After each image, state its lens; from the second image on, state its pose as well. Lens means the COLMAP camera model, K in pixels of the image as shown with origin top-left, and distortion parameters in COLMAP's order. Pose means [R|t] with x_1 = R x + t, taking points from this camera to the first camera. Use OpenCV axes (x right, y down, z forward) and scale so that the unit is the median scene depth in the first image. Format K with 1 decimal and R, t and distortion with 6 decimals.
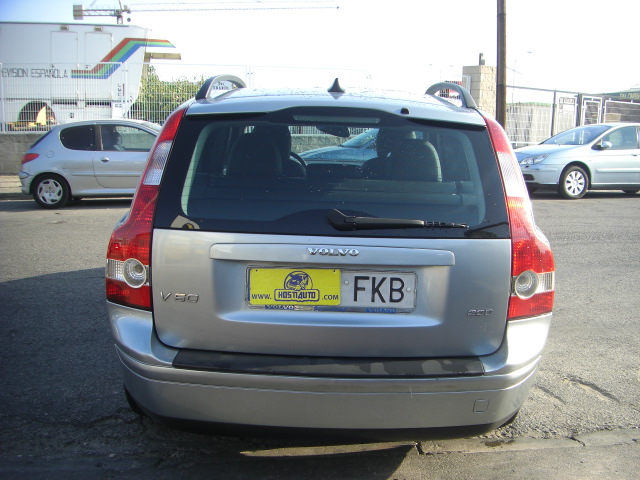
lens RADIAL K [[712.5, 0, 342.5], [0, 712.5, 275.9], [0, 0, 1]] dist [-0.134596, 0.000000]
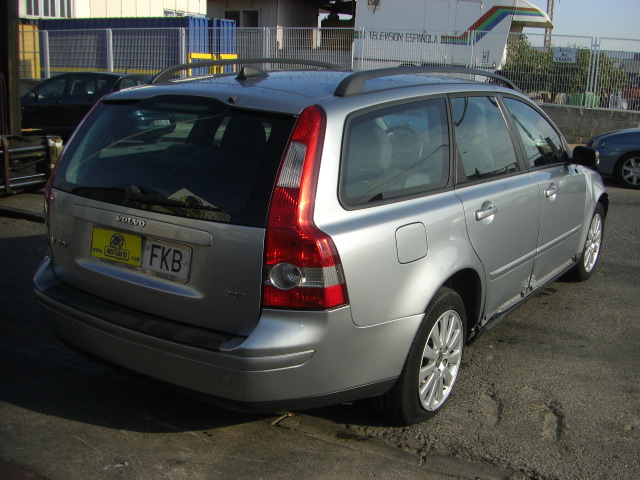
lens RADIAL K [[712.5, 0, 343.8], [0, 712.5, 268.1], [0, 0, 1]] dist [-0.134596, 0.000000]
pose [[0.847864, 0.153607, -0.507475, 0.852996], [-0.135784, 0.988102, 0.072228, -0.084546], [0.512532, 0.007667, 0.858634, 0.171752]]
